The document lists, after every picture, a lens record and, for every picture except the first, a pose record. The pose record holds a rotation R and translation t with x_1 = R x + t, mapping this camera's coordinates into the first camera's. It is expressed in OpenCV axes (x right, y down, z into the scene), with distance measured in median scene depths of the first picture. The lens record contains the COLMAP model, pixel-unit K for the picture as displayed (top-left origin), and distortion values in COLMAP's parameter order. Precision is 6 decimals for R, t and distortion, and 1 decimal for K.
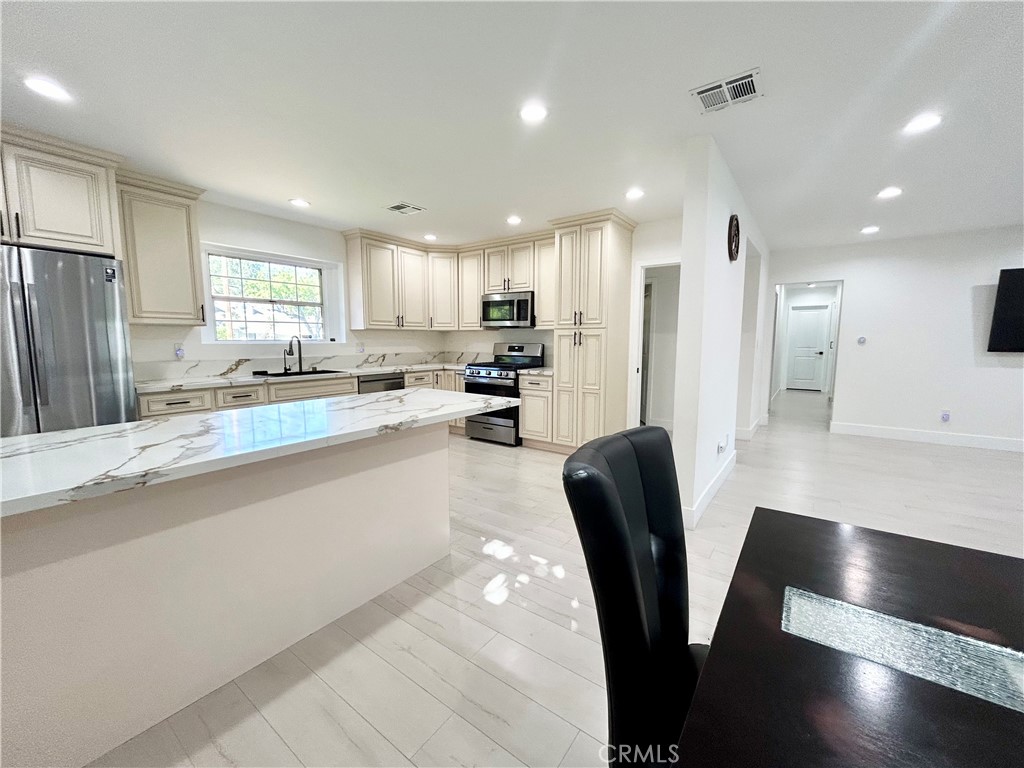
lens RADIAL K [[410.7, 0, 512.0], [0, 410.7, 384.0], [0, 0, 1]] dist [-0.000595, -0.000017]
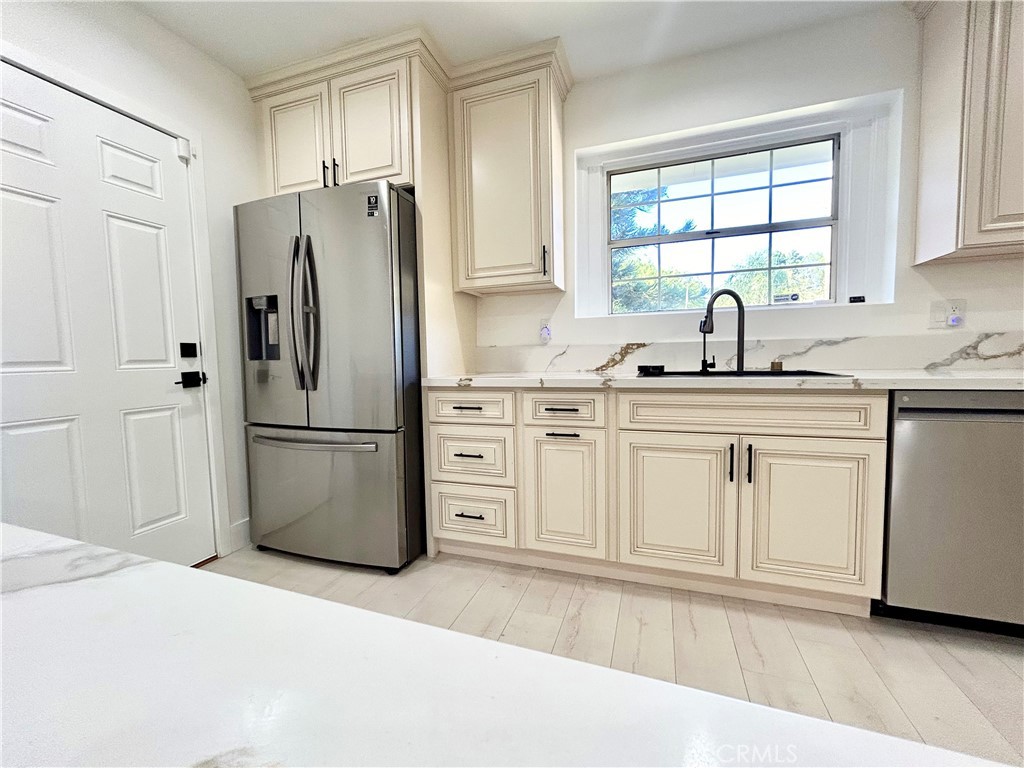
lens RADIAL K [[410.7, 0, 512.0], [0, 410.7, 384.0], [0, 0, 1]] dist [-0.000595, -0.000017]
pose [[0.285726, 0.059108, -0.956487, -0.158409], [-0.081847, 0.995954, 0.037097, -0.012217], [0.954810, 0.067686, 0.289408, 0.641686]]
